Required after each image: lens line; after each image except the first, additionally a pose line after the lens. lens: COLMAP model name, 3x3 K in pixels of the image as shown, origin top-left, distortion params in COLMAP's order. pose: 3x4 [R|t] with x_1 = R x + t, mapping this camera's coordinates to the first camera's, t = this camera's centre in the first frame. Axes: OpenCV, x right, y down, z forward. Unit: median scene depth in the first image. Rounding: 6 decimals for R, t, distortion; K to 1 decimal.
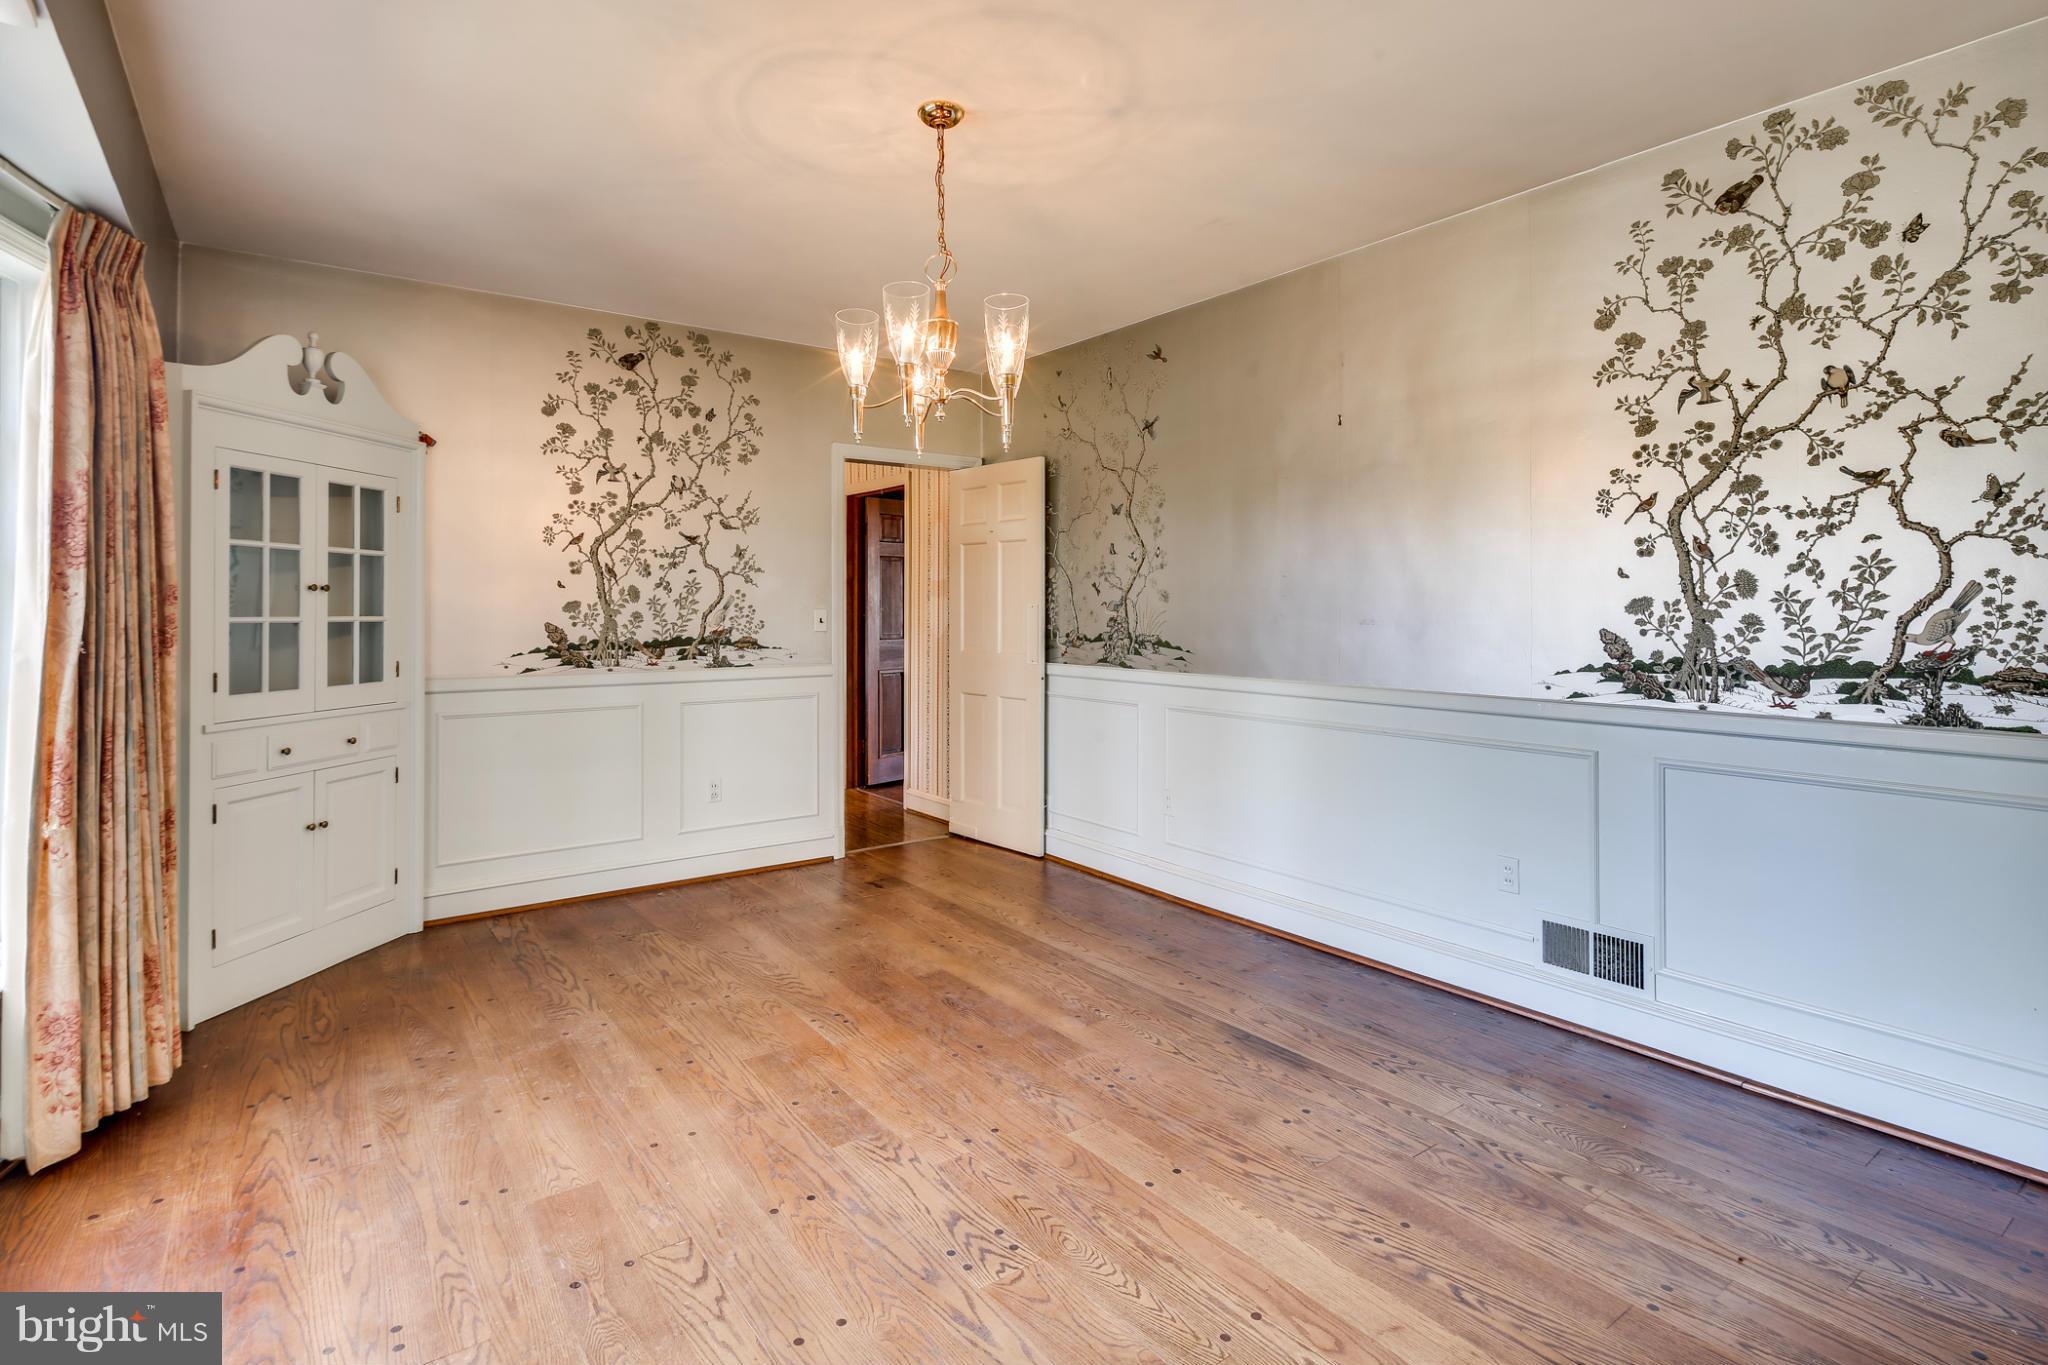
lens RADIAL K [[1003.3, 0, 1030.1], [0, 1003.3, 611.6], [0, 0, 1]] dist [-0.001693, -0.000783]
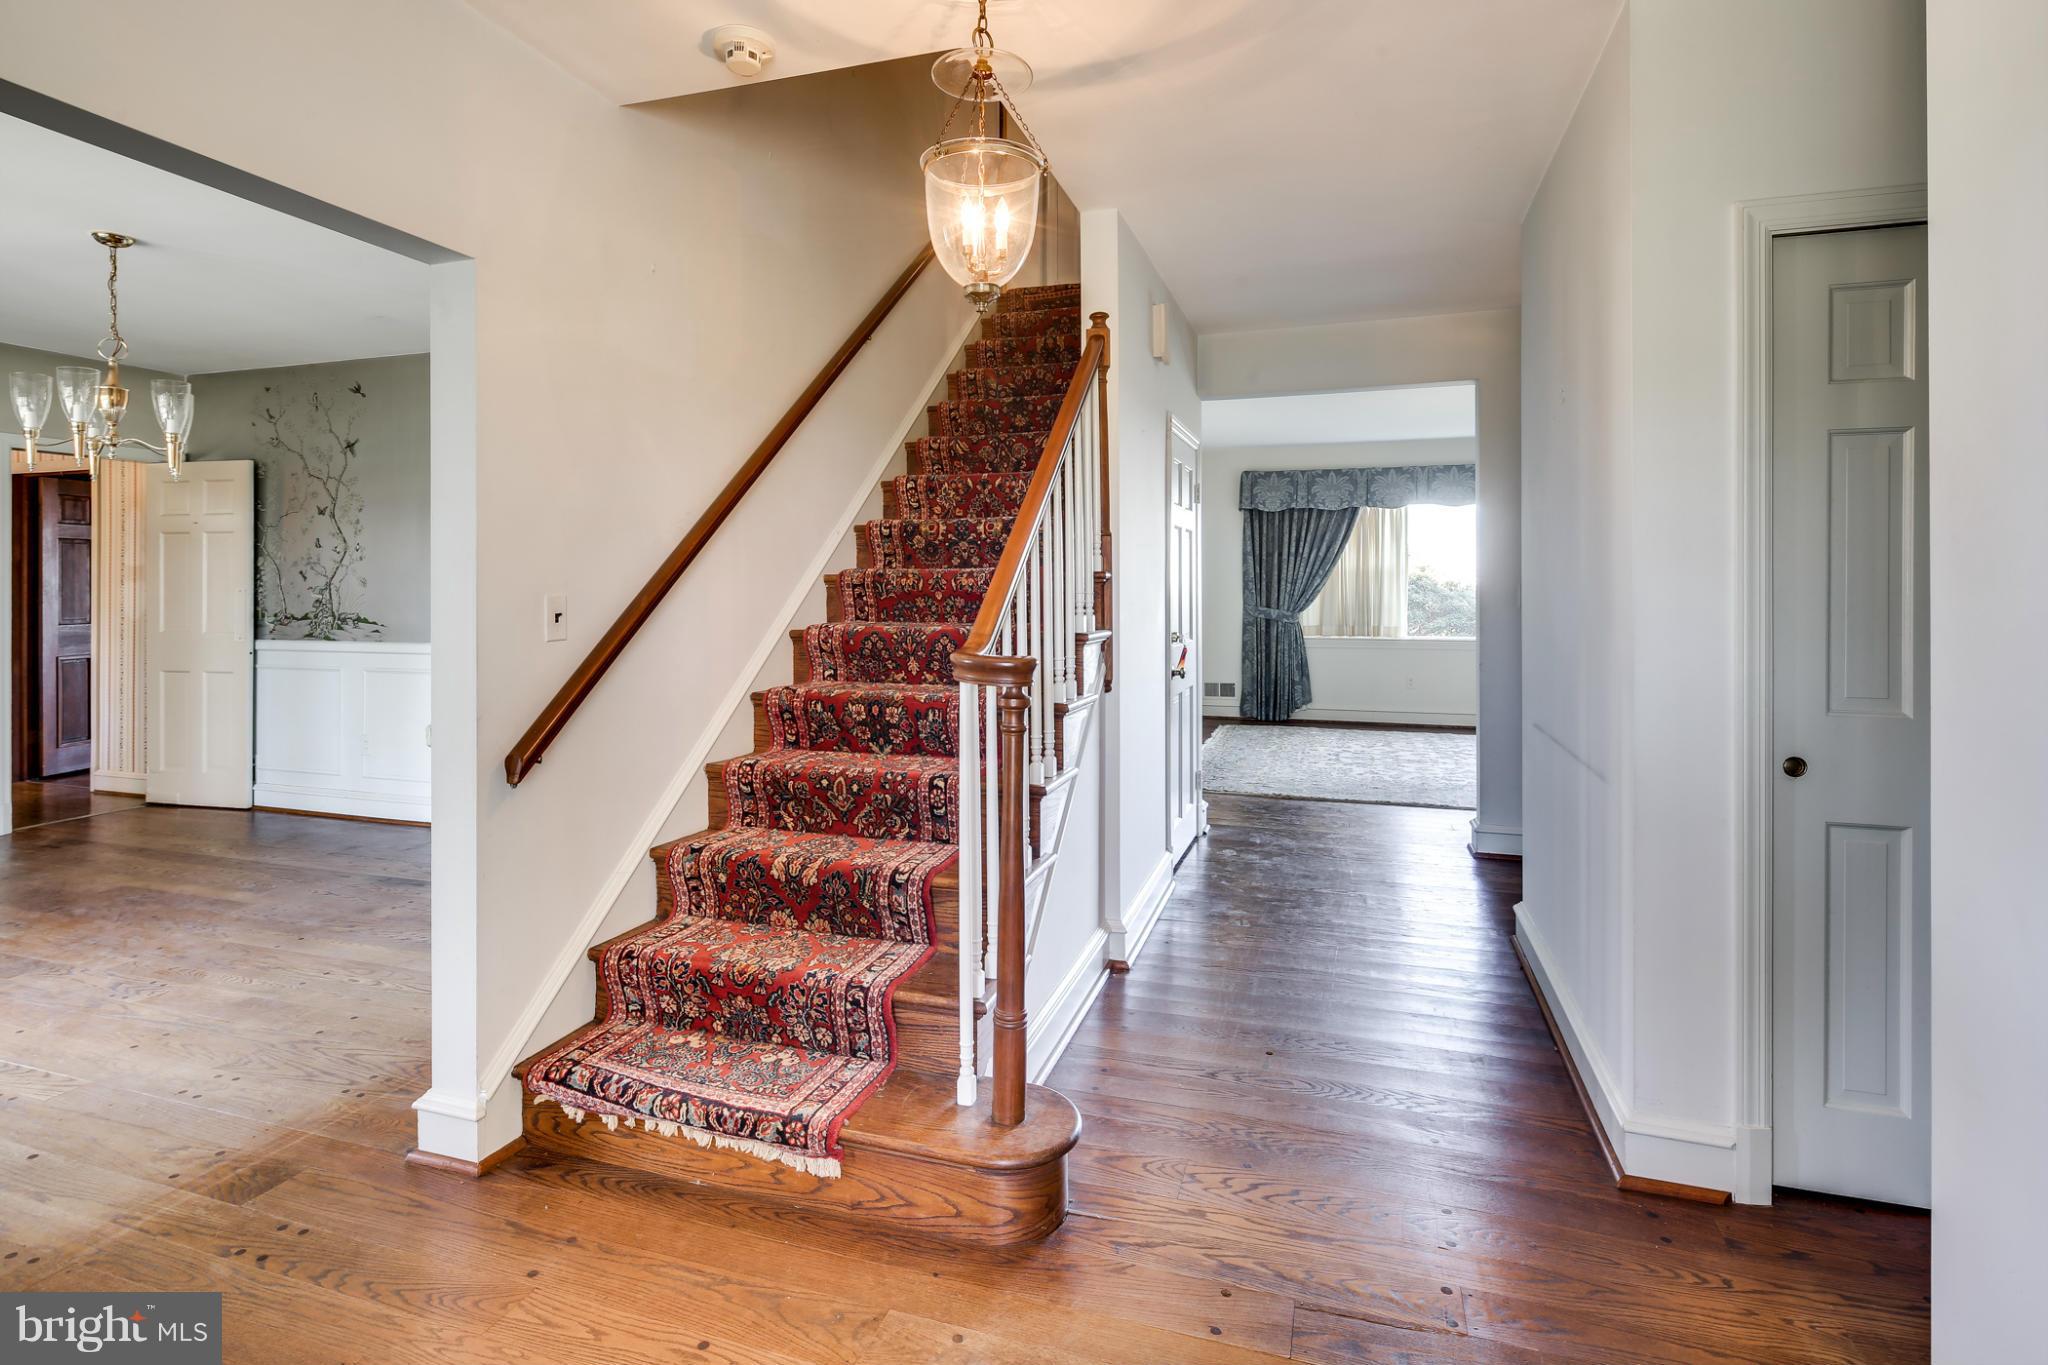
lens RADIAL K [[1003.3, 0, 1019.8], [0, 1003.3, 582.6], [0, 0, 1]] dist [-0.001693, -0.000783]
pose [[0.817496, -0.001592, 0.575931, 0.081149], [0.006146, 0.999963, -0.005960, -0.002230], [-0.575901, 0.008412, 0.817476, -0.500948]]
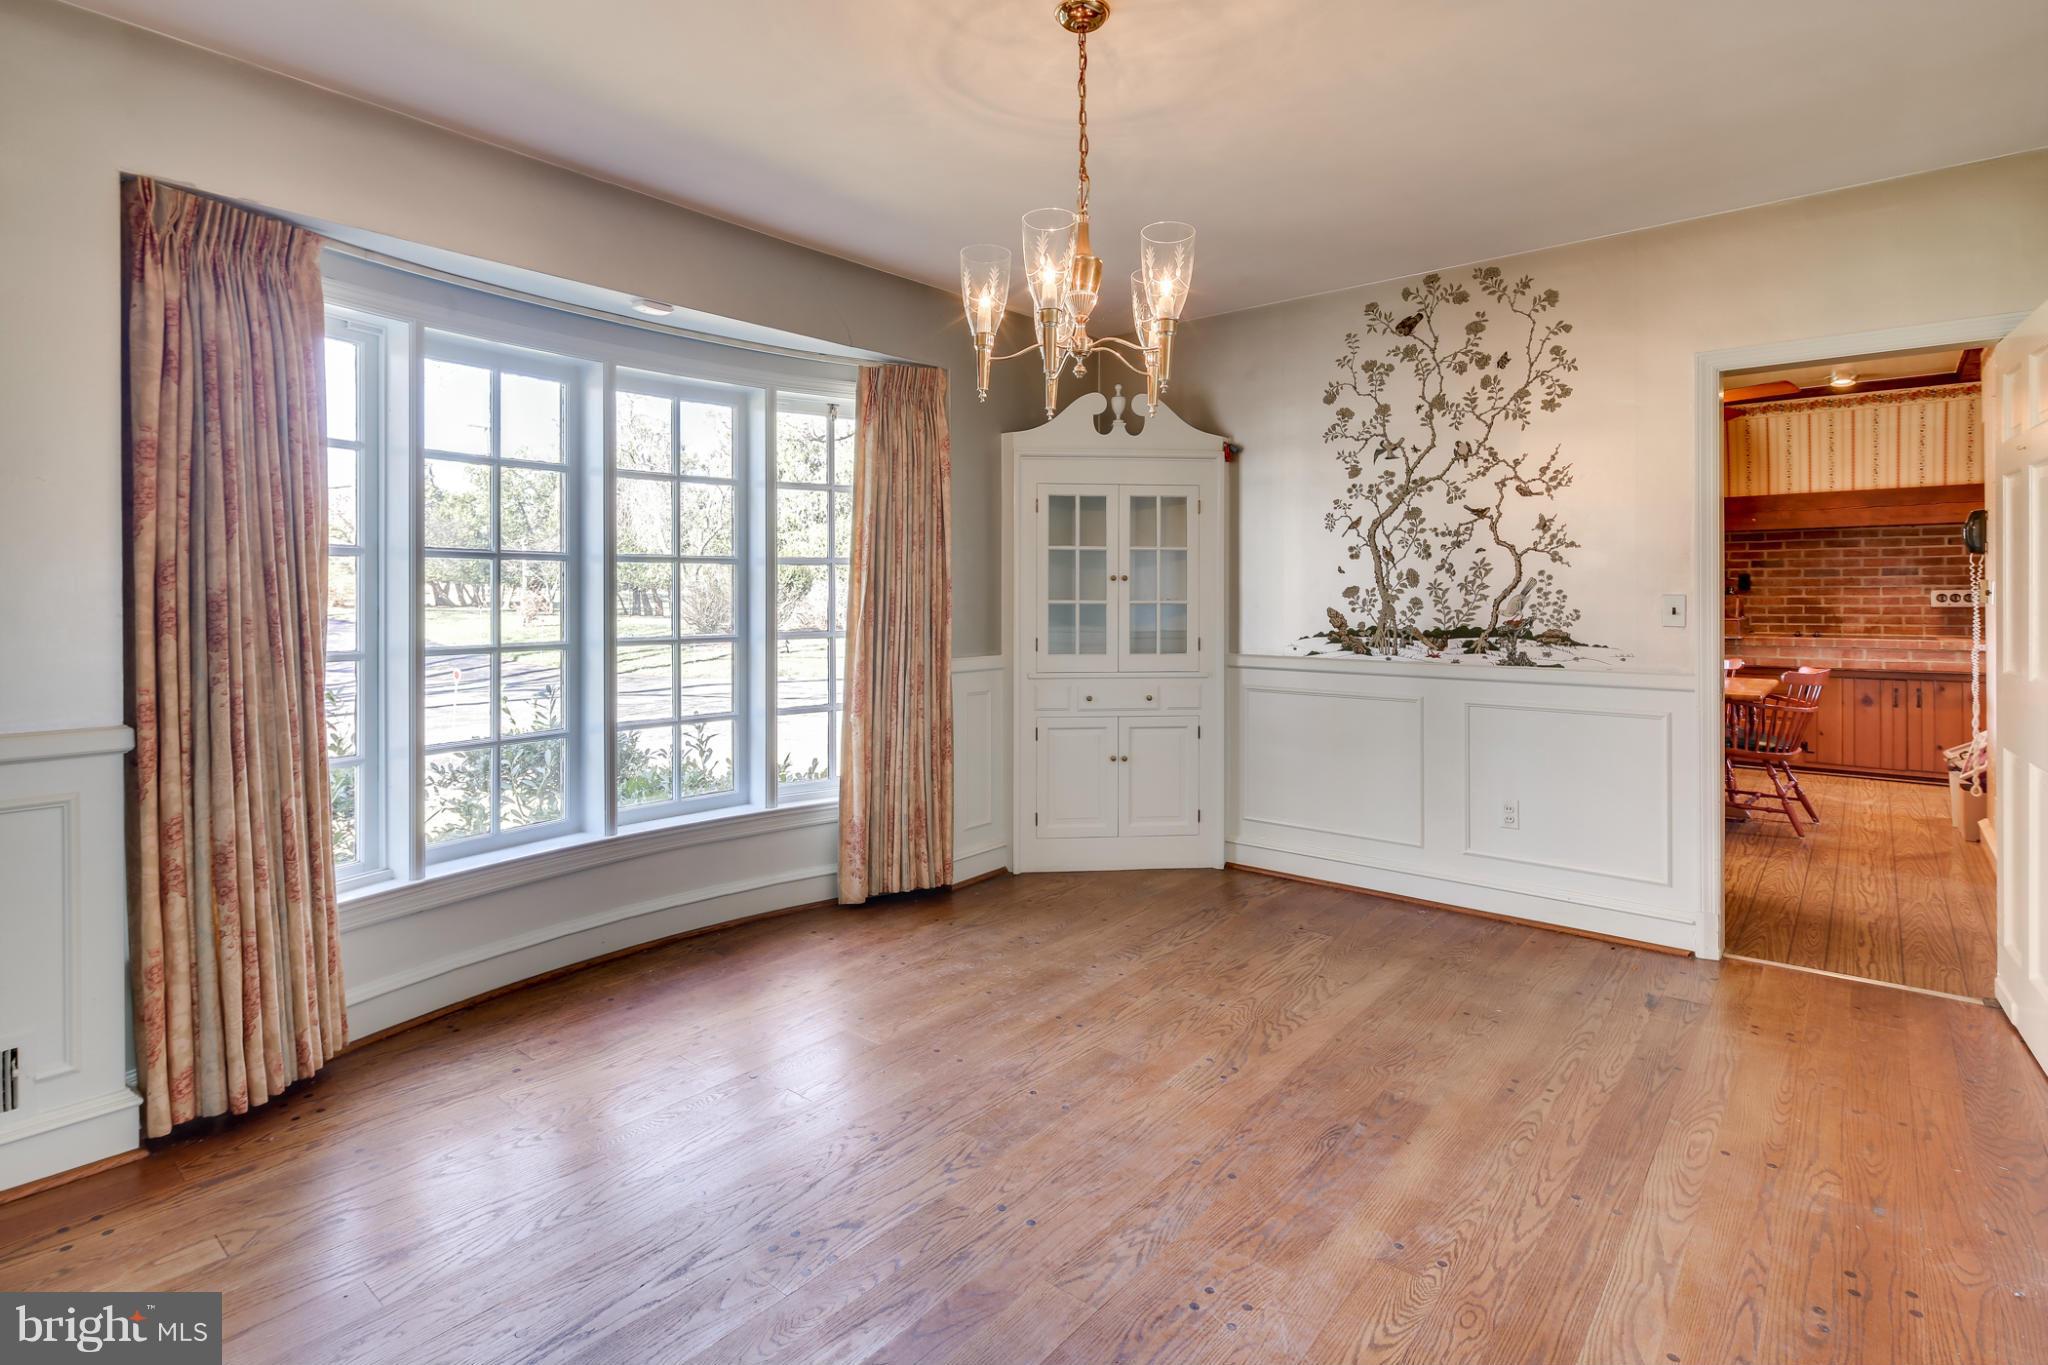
lens RADIAL K [[1003.3, 0, 998.4], [0, 1003.3, 600.3], [0, 0, 1]] dist [-0.001693, -0.000783]
pose [[0.222789, 0.009186, -0.974823, 0.409994], [-0.001252, 0.999957, 0.009137, -0.005038], [0.974866, -0.000815, 0.222791, 0.419584]]
